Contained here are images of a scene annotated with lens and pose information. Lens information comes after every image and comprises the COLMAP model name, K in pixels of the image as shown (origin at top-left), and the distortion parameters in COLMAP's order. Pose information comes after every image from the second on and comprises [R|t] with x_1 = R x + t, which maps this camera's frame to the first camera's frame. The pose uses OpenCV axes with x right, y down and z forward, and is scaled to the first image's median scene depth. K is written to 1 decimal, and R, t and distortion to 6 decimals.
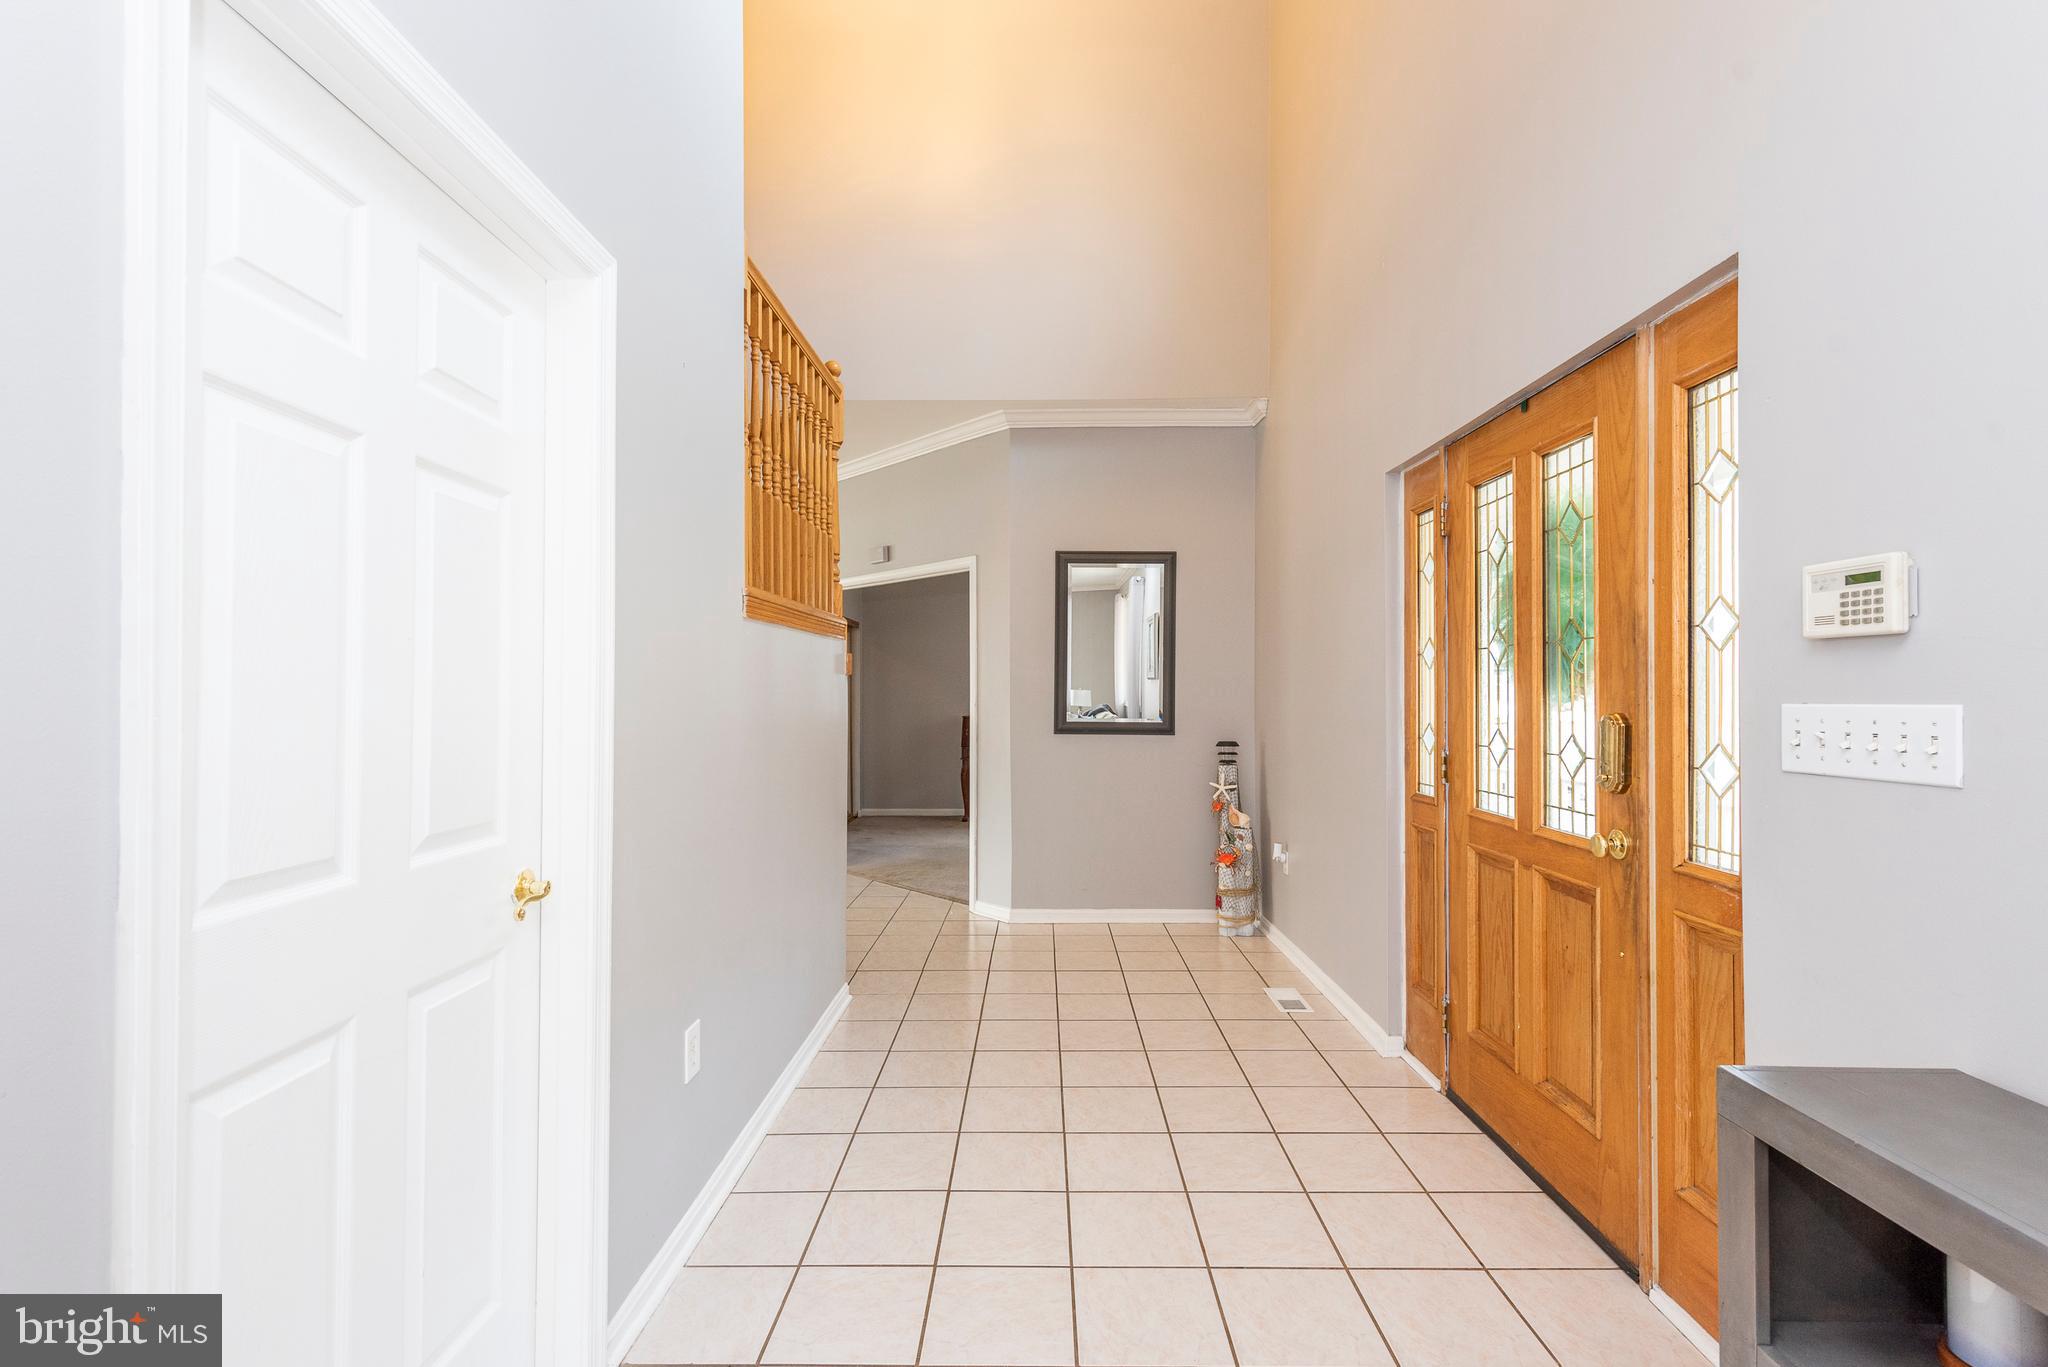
lens RADIAL K [[889.6, 0, 1022.6], [0, 889.6, 688.4], [0, 0, 1]] dist [0.006306, -0.000341]
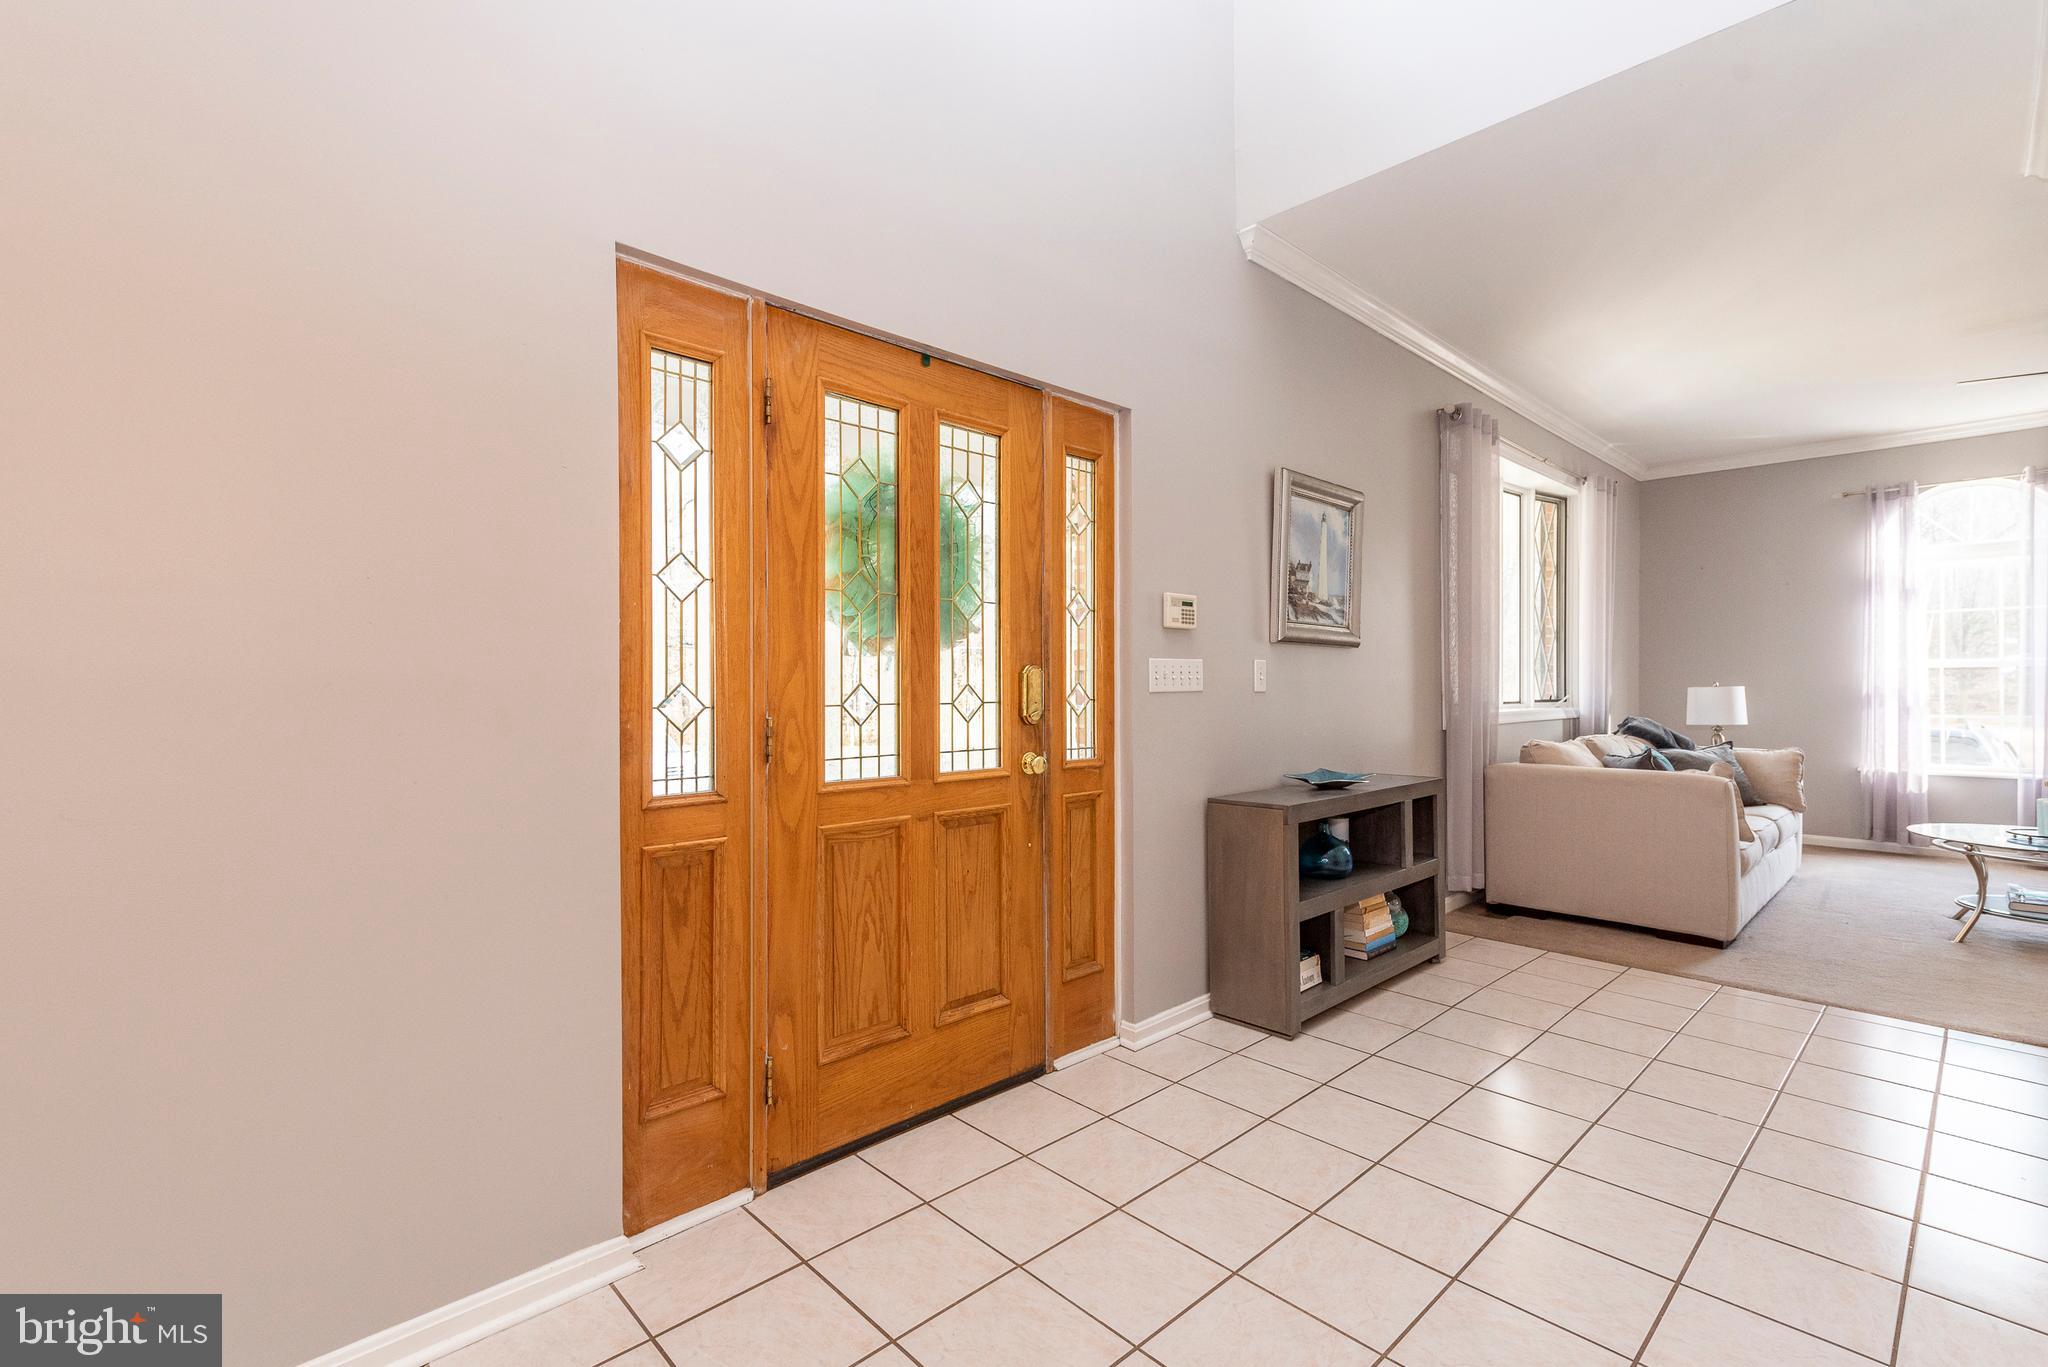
lens RADIAL K [[889.6, 0, 1039.4], [0, 889.6, 668.9], [0, 0, 1]] dist [0.006306, -0.000341]
pose [[-0.696108, 0.004336, 0.717924, -0.275975], [-0.009082, 0.999849, -0.014844, 0.050806], [-0.717879, -0.016853, -0.695964, 1.796640]]
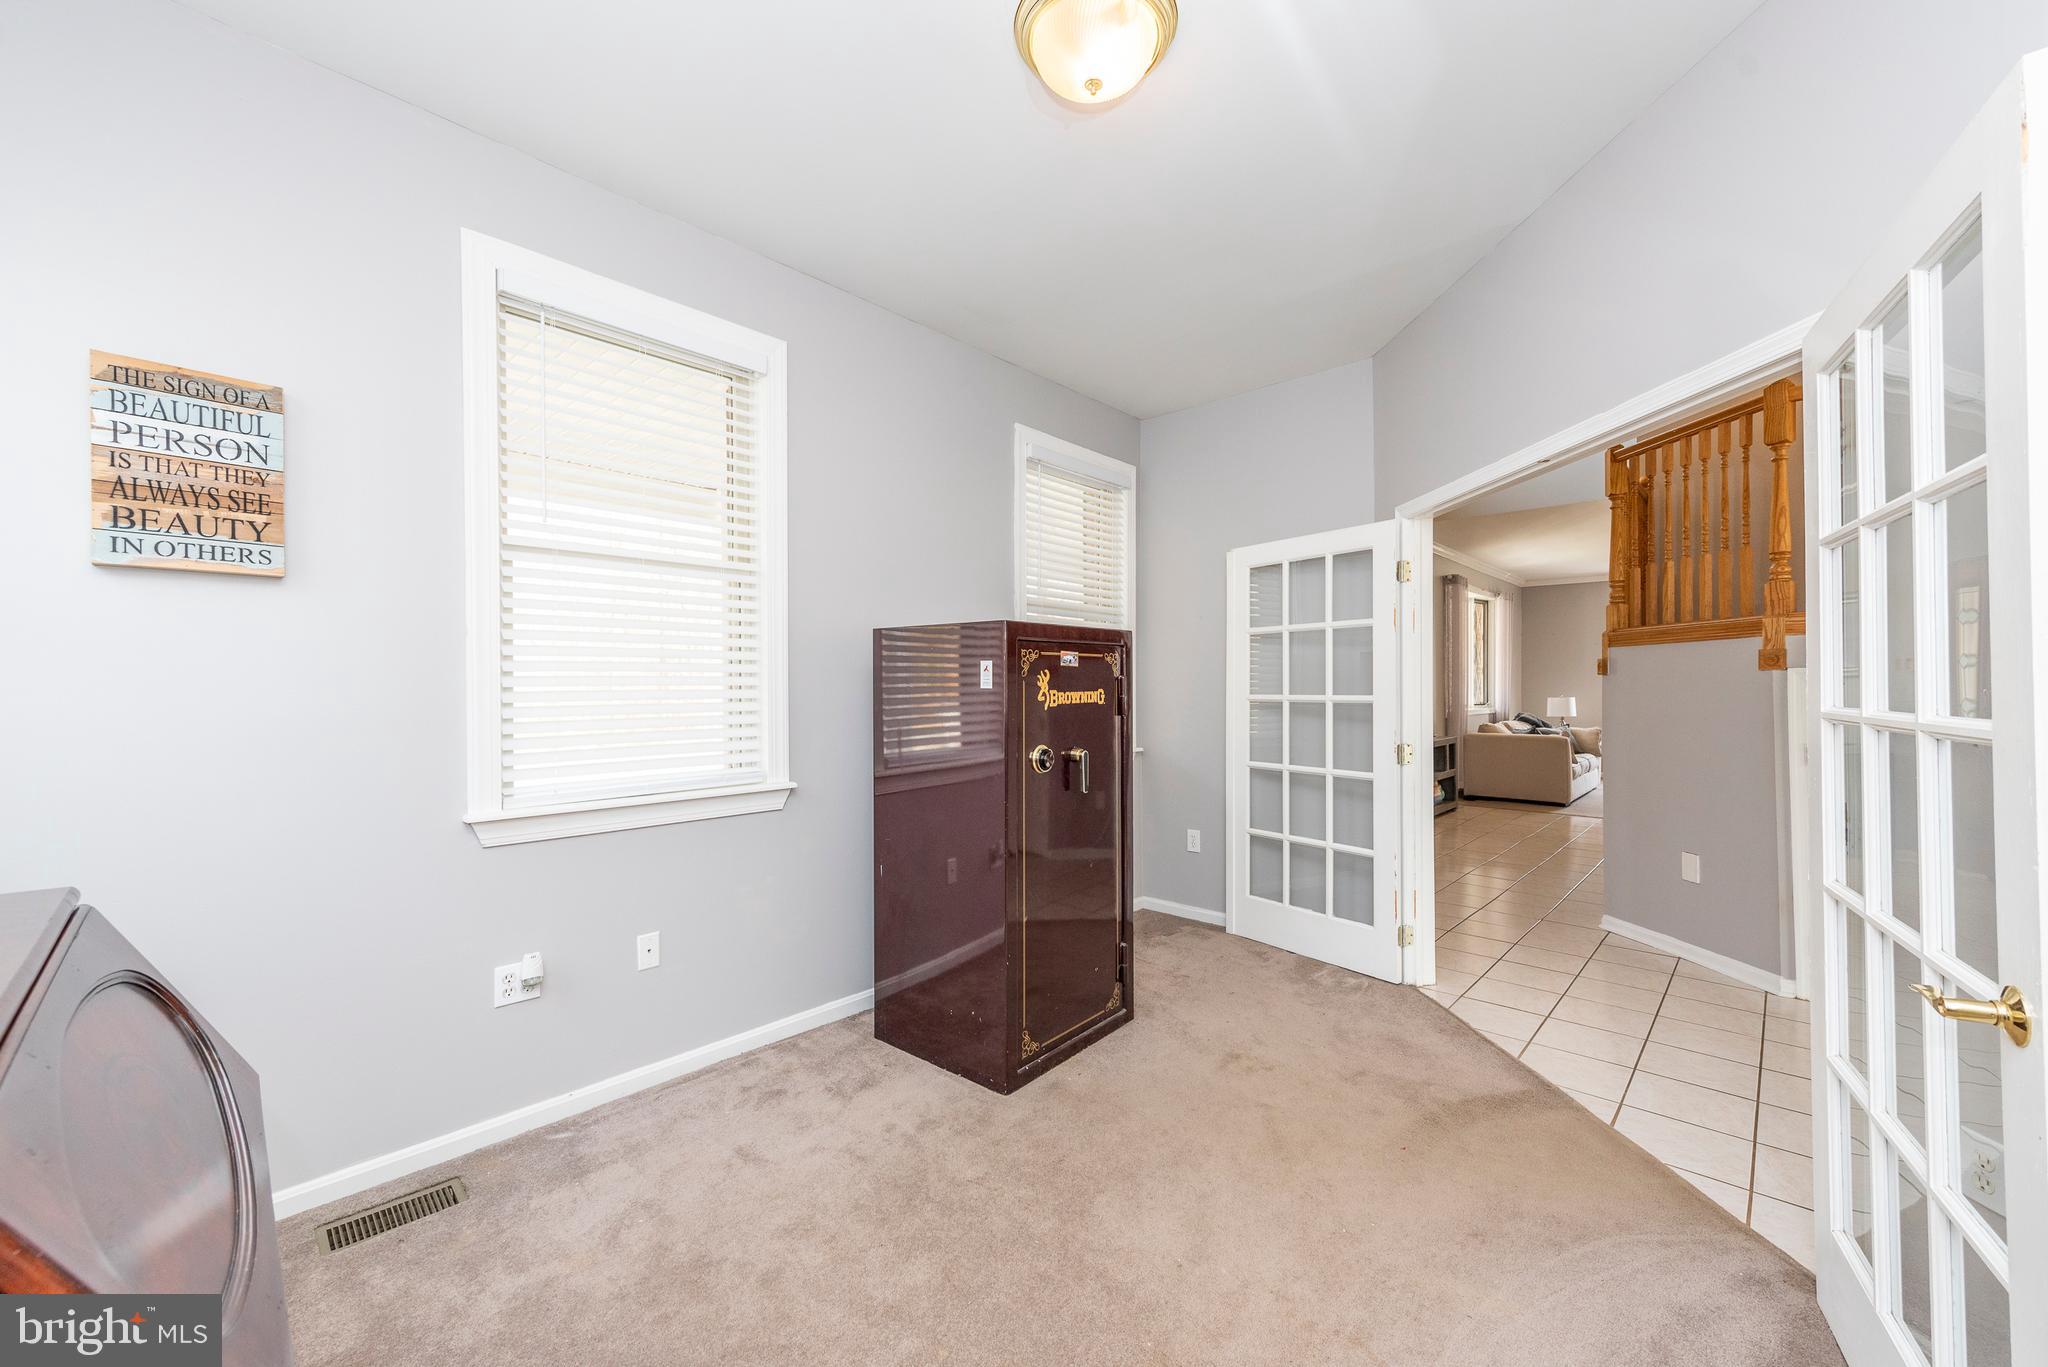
lens RADIAL K [[793.8, 0, 1035.7], [0, 793.8, 685.6], [0, 0, 1]] dist [0.010832, -0.002731]
pose [[-0.744002, 0.003677, 0.668168, -0.592166], [-0.003727, 0.999946, -0.009653, 0.035967], [-0.668168, -0.009672, -0.743948, 3.984871]]
